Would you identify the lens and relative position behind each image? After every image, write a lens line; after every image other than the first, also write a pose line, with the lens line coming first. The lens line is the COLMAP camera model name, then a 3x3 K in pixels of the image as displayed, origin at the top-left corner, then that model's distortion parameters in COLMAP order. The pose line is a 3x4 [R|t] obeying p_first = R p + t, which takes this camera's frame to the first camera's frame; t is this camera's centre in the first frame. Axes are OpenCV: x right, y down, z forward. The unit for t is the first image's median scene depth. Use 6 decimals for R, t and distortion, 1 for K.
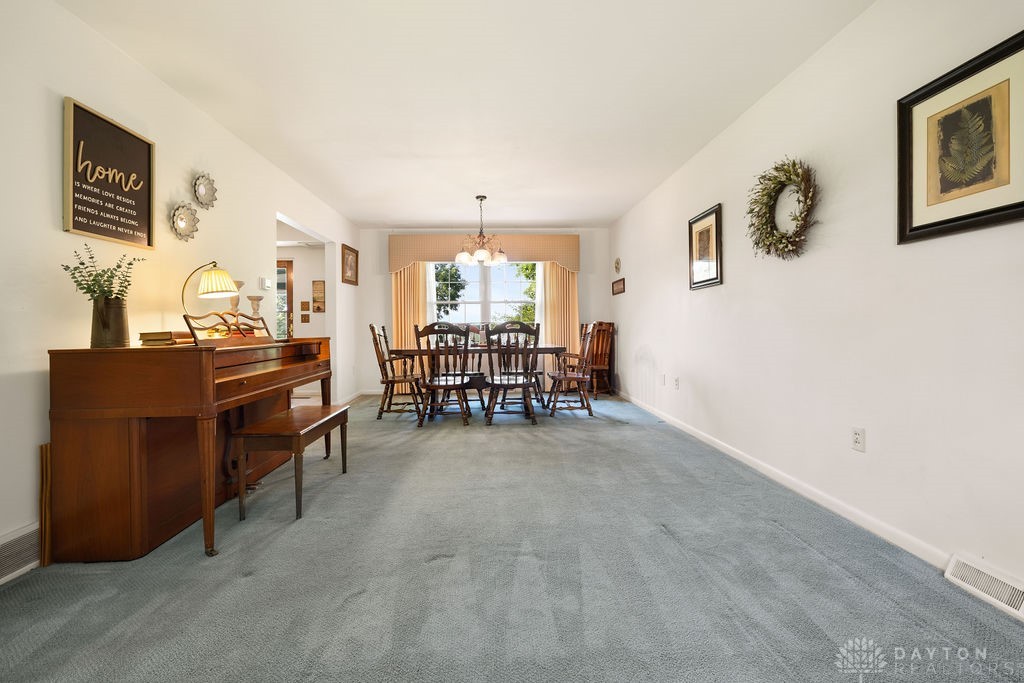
lens RADIAL K [[432.7, 0, 510.6], [0, 432.7, 333.0], [0, 0, 1]] dist [0.002009, -0.000448]
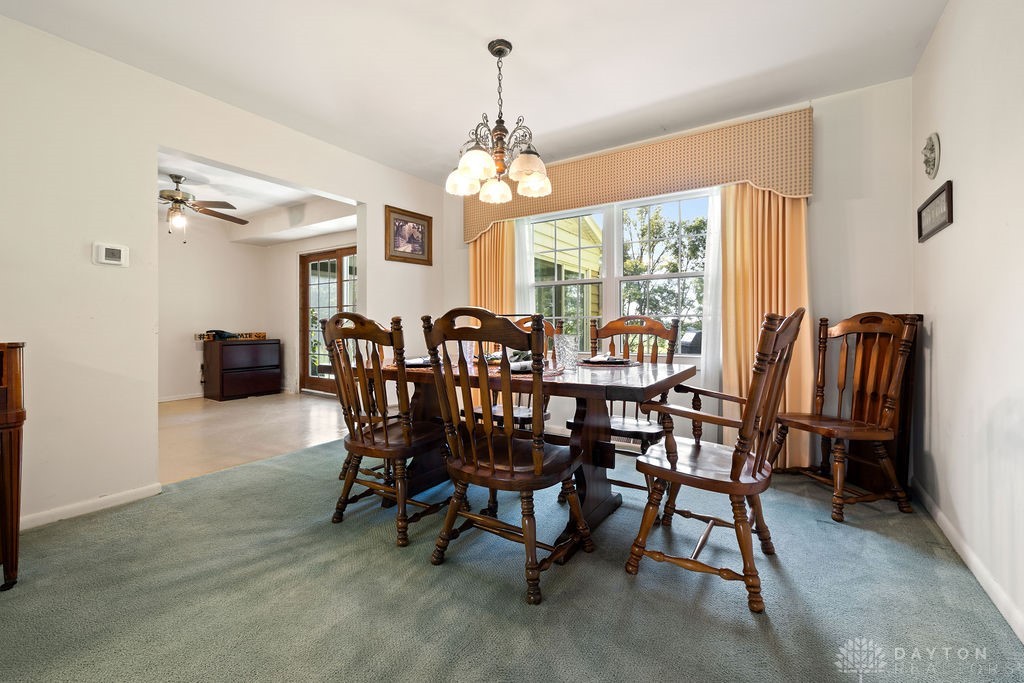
lens RADIAL K [[432.7, 0, 511.9], [0, 432.7, 330.6], [0, 0, 1]] dist [0.002009, -0.000448]
pose [[0.809137, 0.012754, -0.587482, 0.178827], [-0.013192, 0.999907, 0.003539, -0.006876], [0.587473, 0.004887, 0.809229, 0.508736]]
